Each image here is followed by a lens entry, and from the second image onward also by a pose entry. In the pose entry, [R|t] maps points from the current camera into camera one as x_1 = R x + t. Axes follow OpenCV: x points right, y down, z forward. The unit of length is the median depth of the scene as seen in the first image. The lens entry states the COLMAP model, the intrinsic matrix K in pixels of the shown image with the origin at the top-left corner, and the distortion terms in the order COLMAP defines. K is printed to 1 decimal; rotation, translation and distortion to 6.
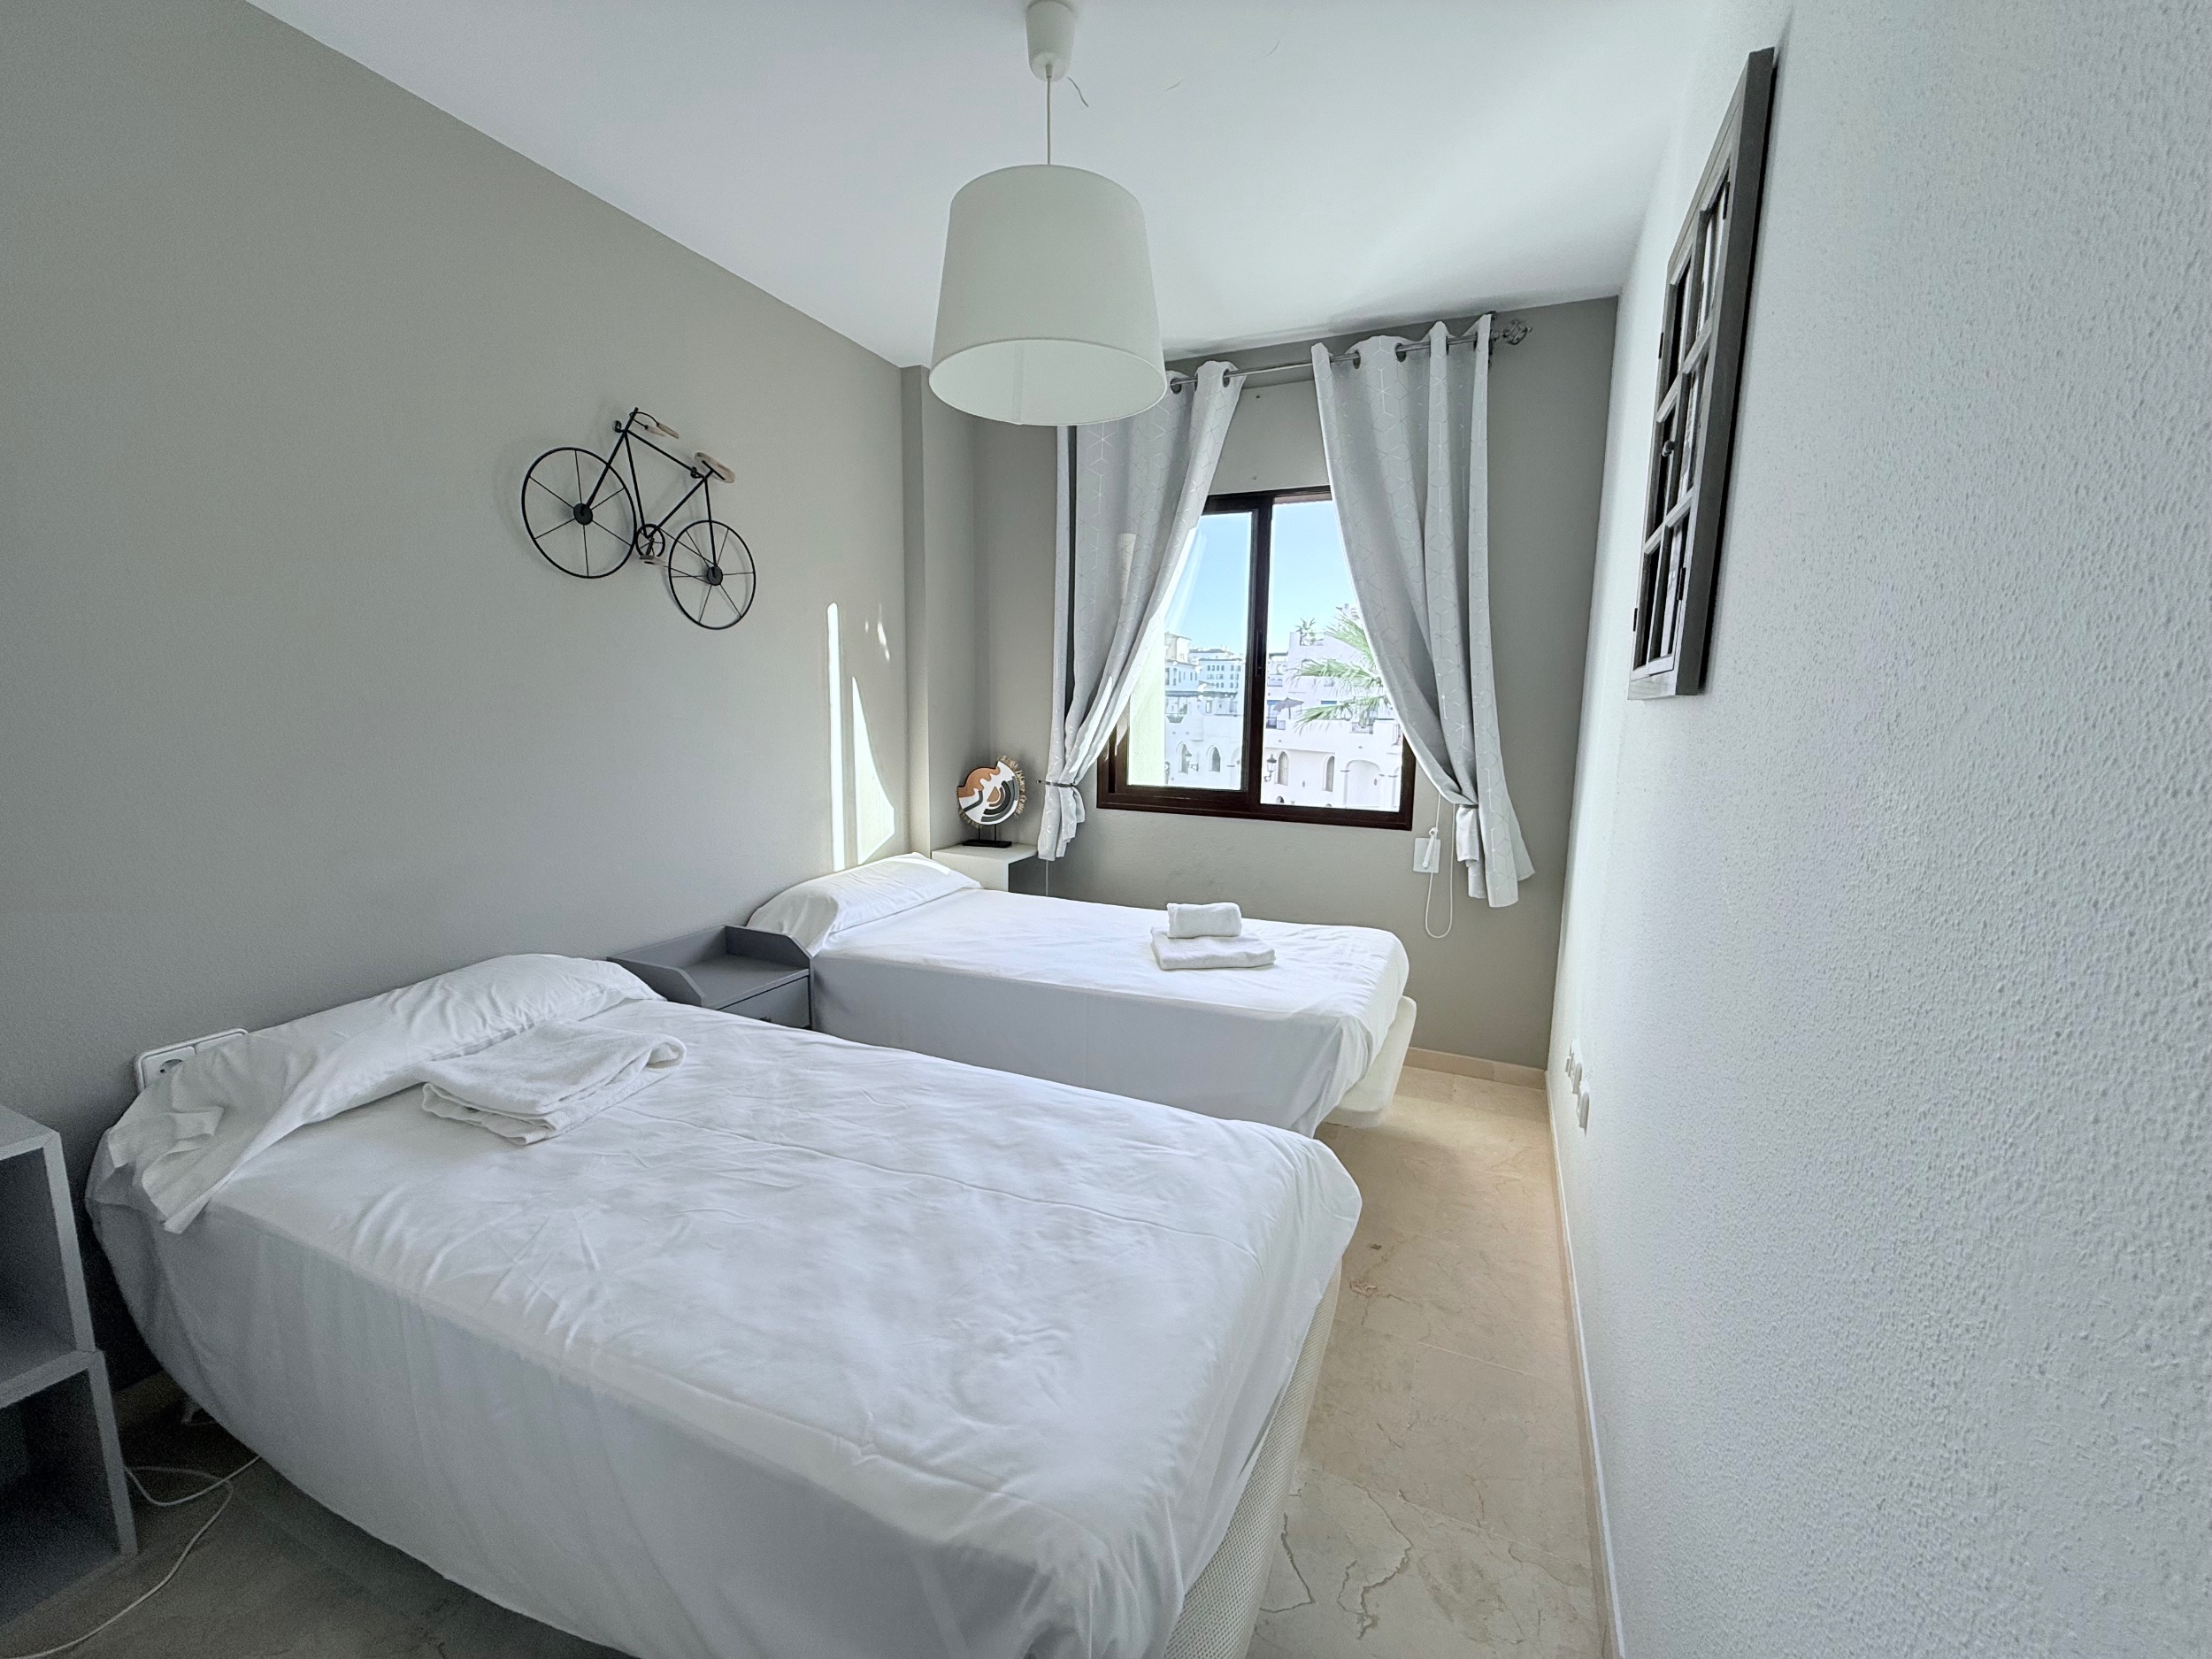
lens RADIAL K [[879.0, 0, 1114.0], [0, 879.0, 824.2], [0, 0, 1]] dist [-0.006214, -0.000447]
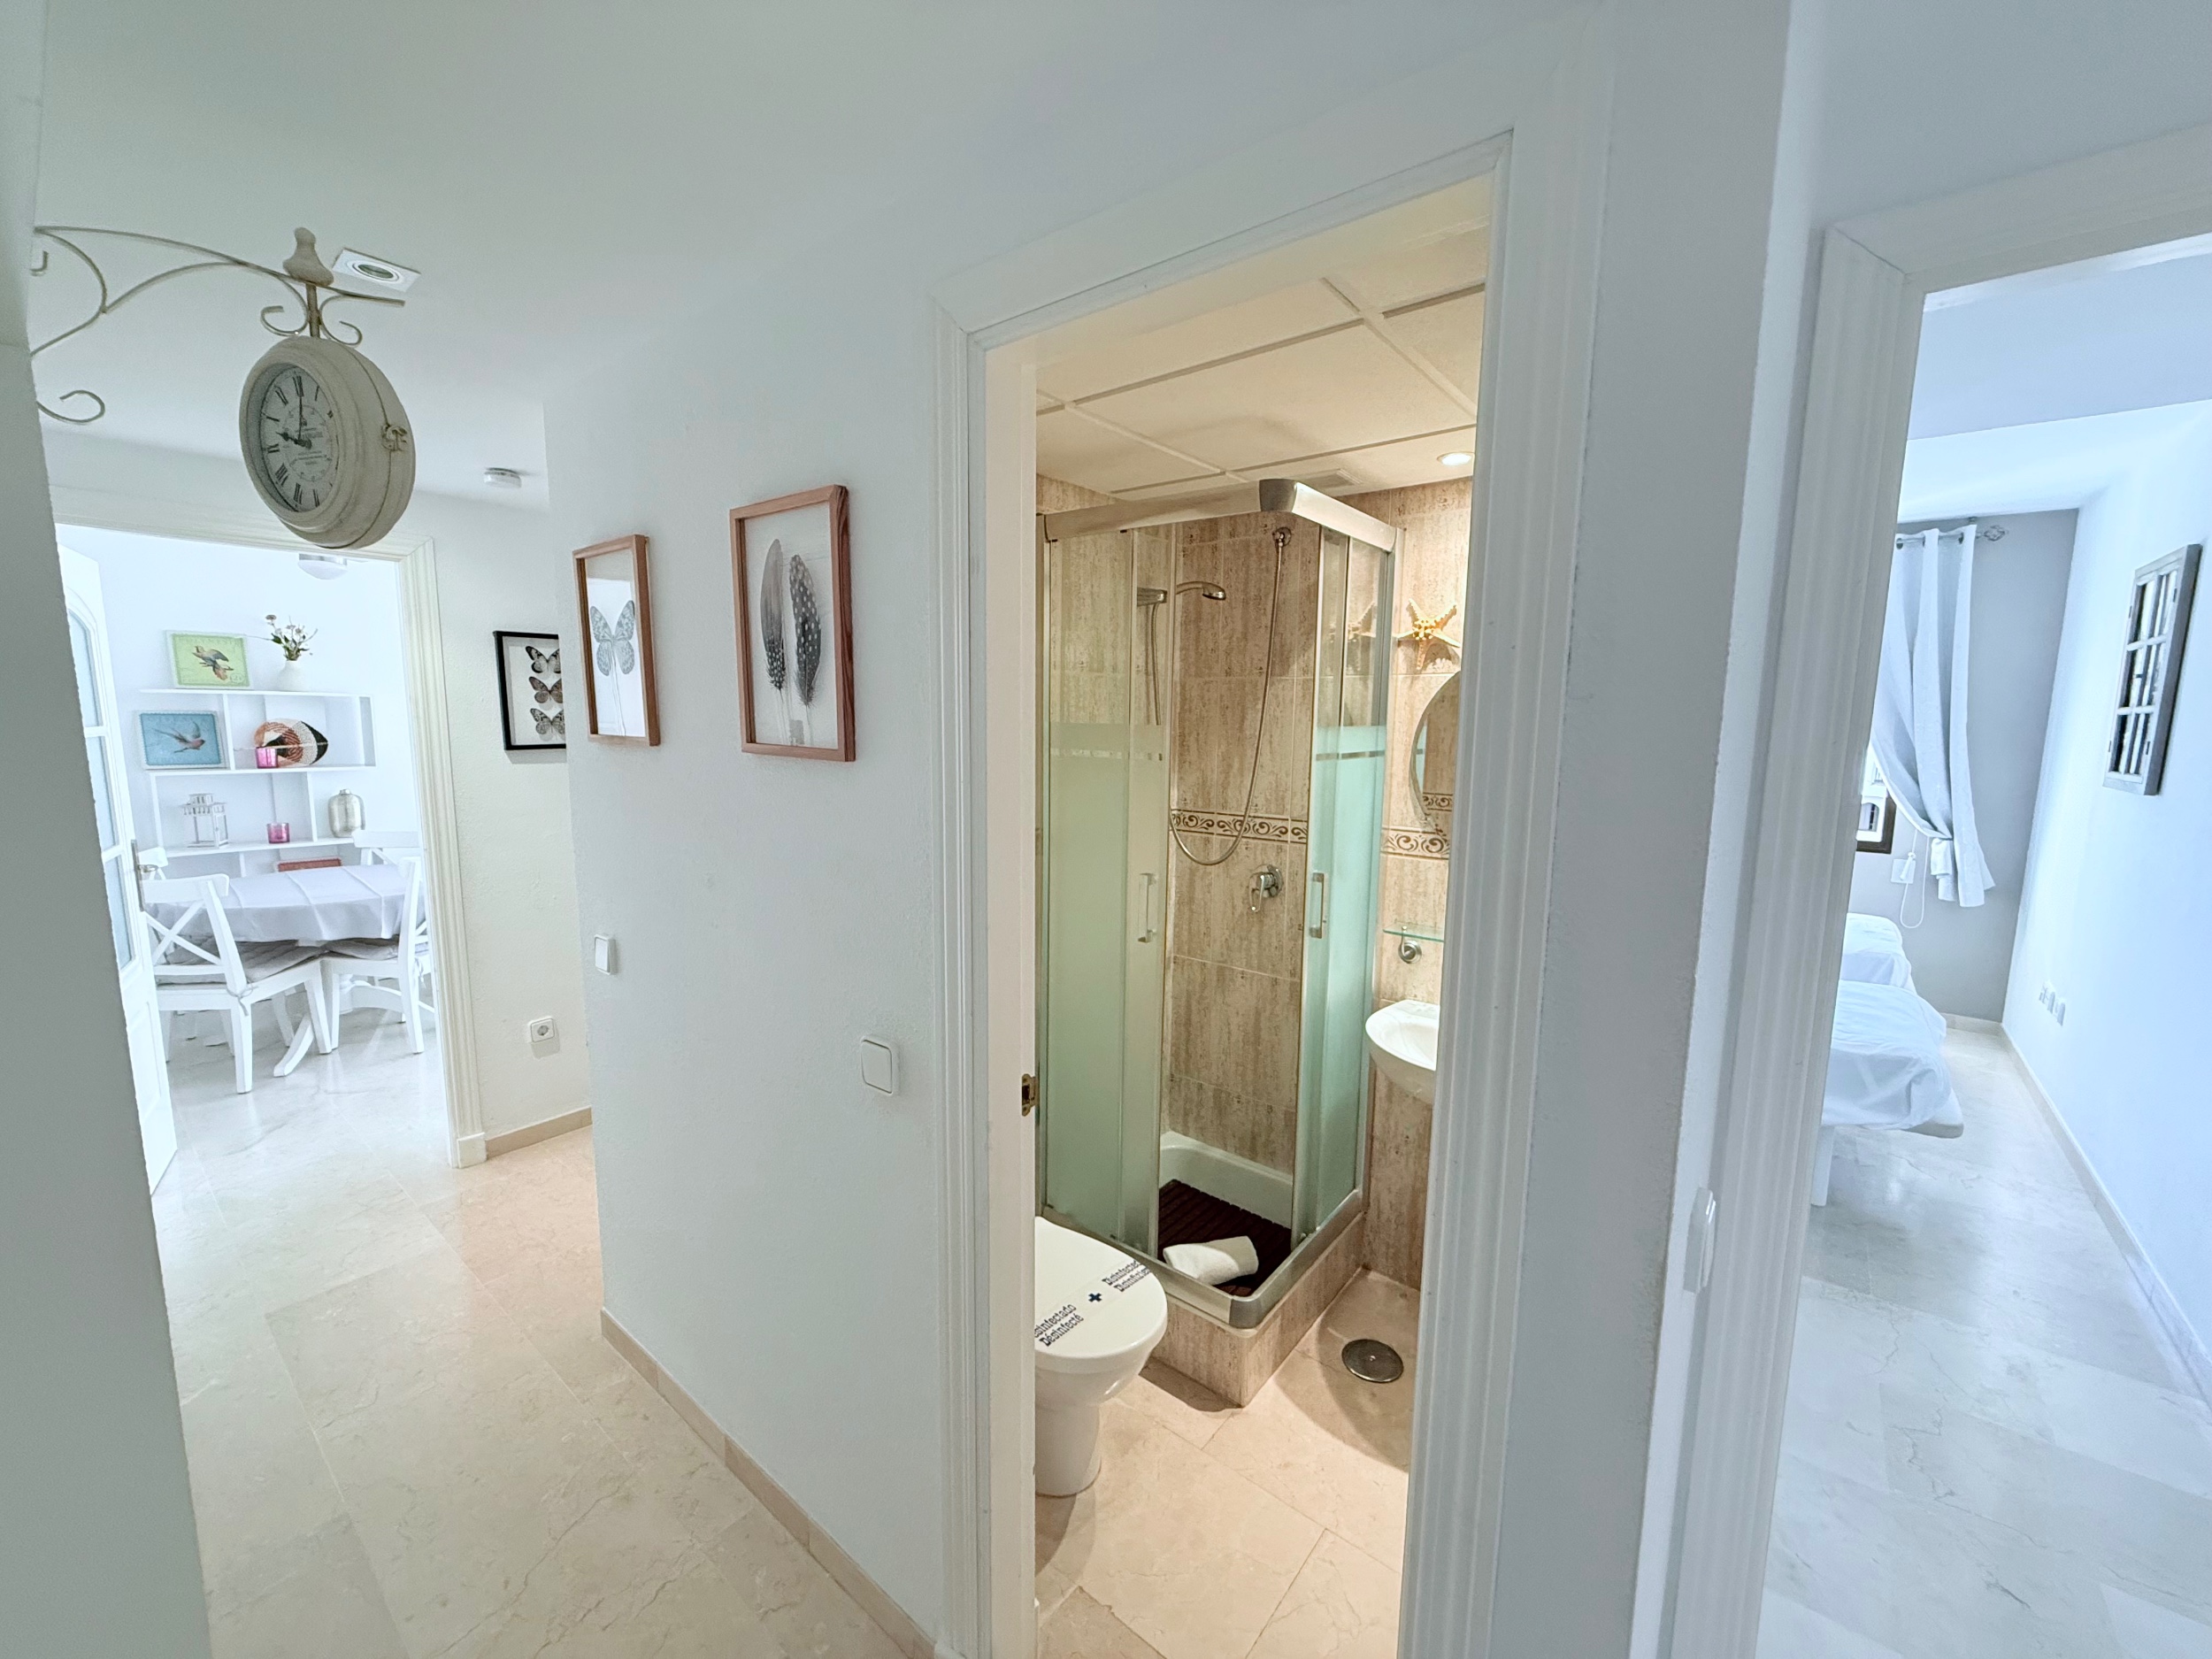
lens RADIAL K [[879.0, 0, 1094.9], [0, 879.0, 835.8], [0, 0, 1]] dist [-0.006214, -0.000447]
pose [[0.963407, 0.024192, -0.266950, -0.592584], [-0.027271, 0.999597, -0.007832, 0.025851], [0.266653, 0.014826, 0.963678, -0.819975]]
